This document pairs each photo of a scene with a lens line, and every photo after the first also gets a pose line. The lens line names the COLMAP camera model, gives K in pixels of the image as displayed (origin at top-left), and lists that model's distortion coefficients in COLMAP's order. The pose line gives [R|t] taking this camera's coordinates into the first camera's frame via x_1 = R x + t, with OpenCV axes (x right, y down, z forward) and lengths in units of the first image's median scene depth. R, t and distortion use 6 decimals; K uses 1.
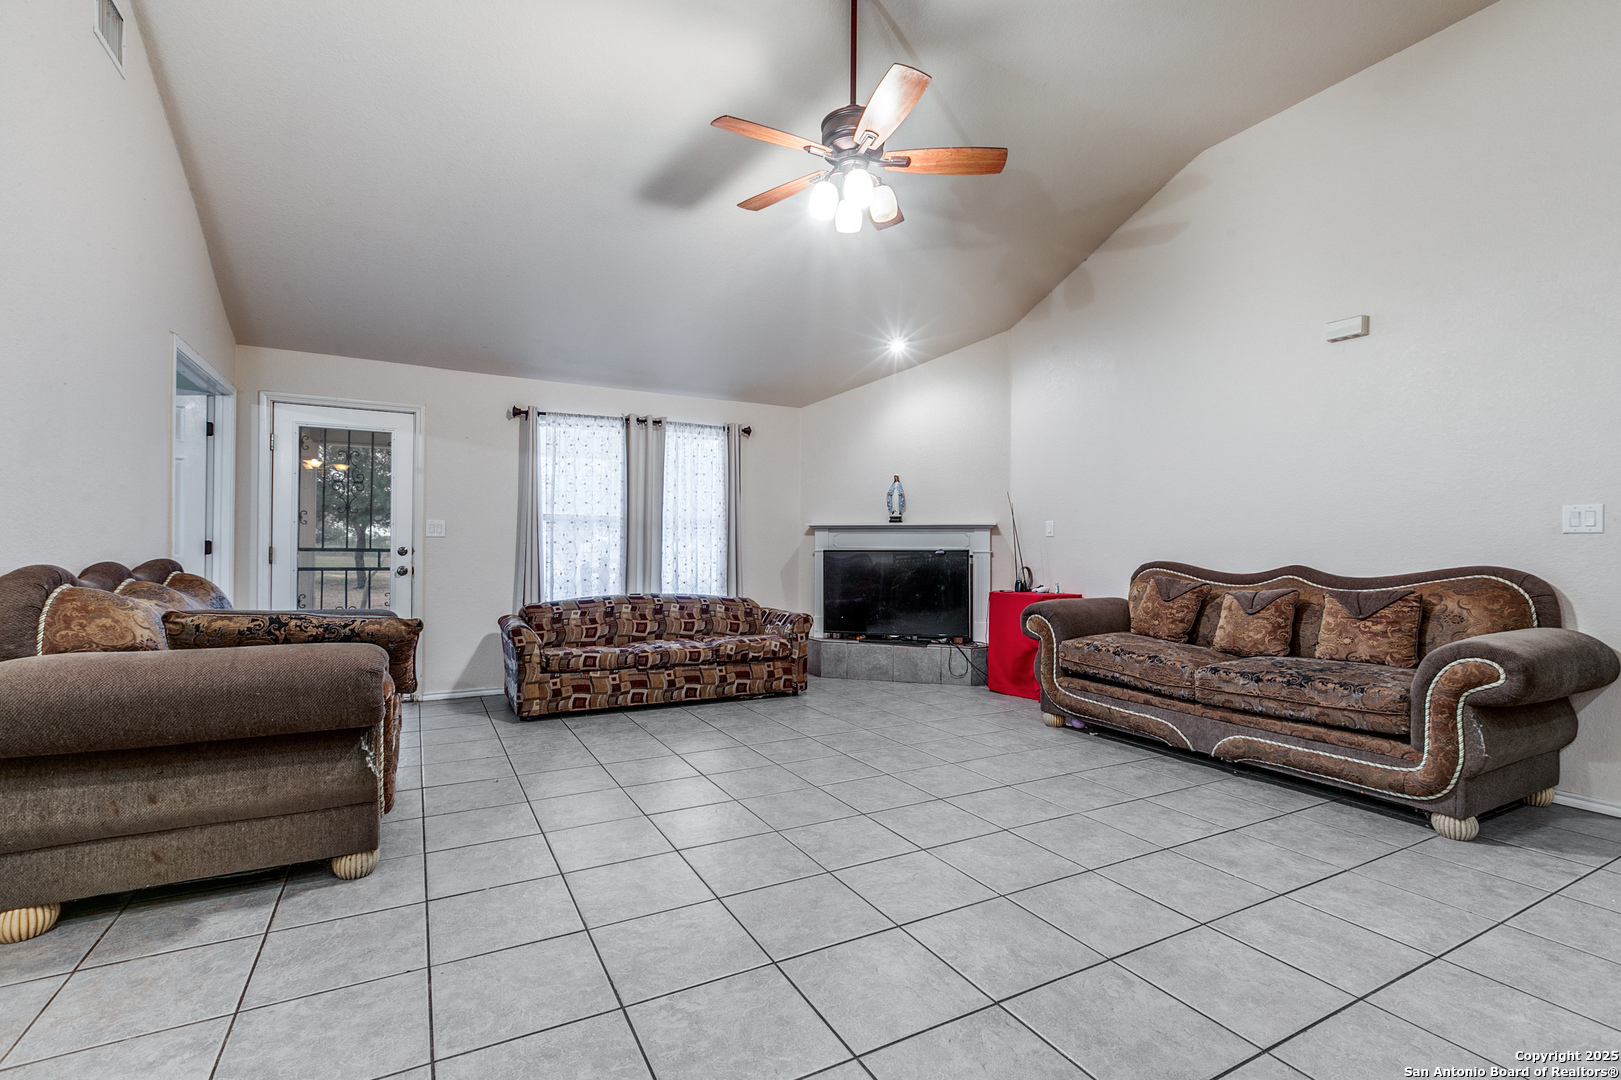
lens RADIAL K [[727.0, 0, 802.4], [0, 727.0, 541.2], [0, 0, 1]] dist [0.012076, -0.000269]
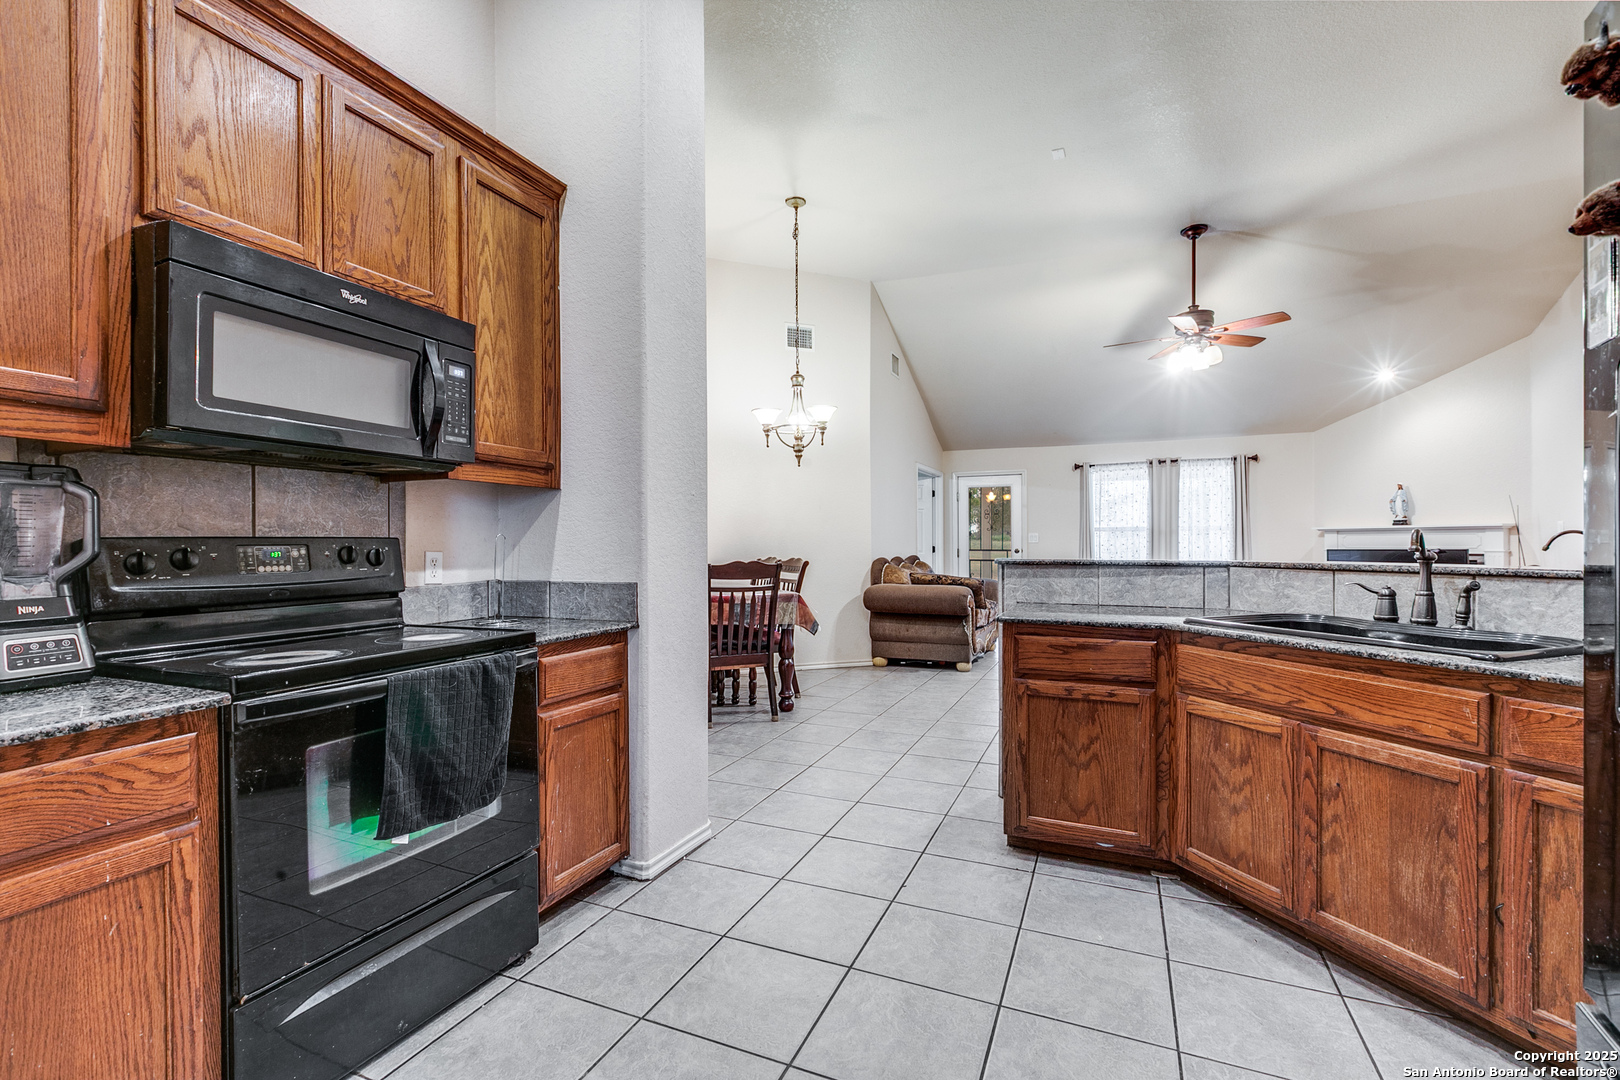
lens RADIAL K [[726.6, 0, 801.9], [0, 726.6, 541.2], [0, 0, 1]] dist [0.012076, -0.000269]
pose [[0.622155, -0.010511, -0.782824, 0.716374], [0.015744, 0.999876, -0.000912, -0.023023], [0.782736, -0.011757, 0.622243, -0.725003]]
